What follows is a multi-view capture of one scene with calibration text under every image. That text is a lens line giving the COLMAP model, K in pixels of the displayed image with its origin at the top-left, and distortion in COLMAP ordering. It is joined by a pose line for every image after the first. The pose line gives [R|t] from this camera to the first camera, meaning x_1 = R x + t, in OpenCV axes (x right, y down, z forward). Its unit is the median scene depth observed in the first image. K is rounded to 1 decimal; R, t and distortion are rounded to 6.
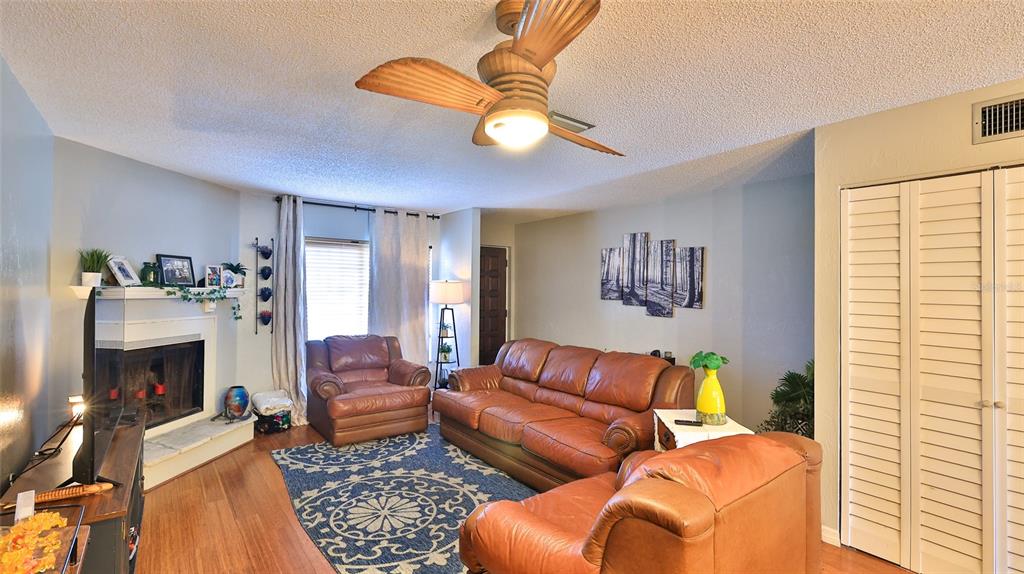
lens RADIAL K [[459.0, 0, 510.0], [0, 459.0, 282.1], [0, 0, 1]] dist [0.000278, -0.000073]
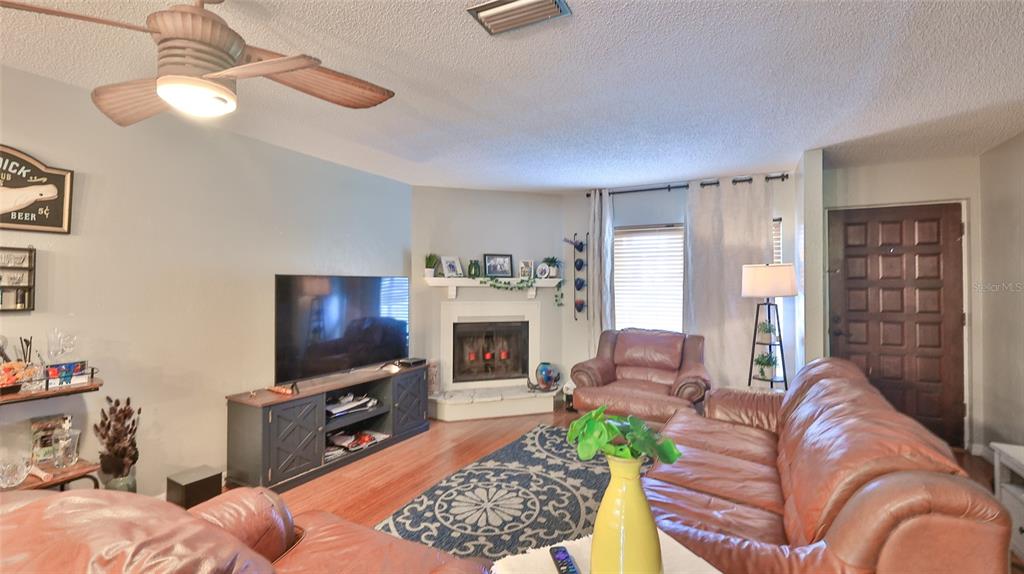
lens RADIAL K [[455.7, 0, 516.0], [0, 455.7, 278.9], [0, 0, 1]] dist [-0.000452, -0.000103]
pose [[0.417697, -0.018295, -0.908402, 0.497147], [0.017333, 0.999776, -0.012166, 0.030938], [0.908421, -0.010664, 0.417921, 0.520251]]
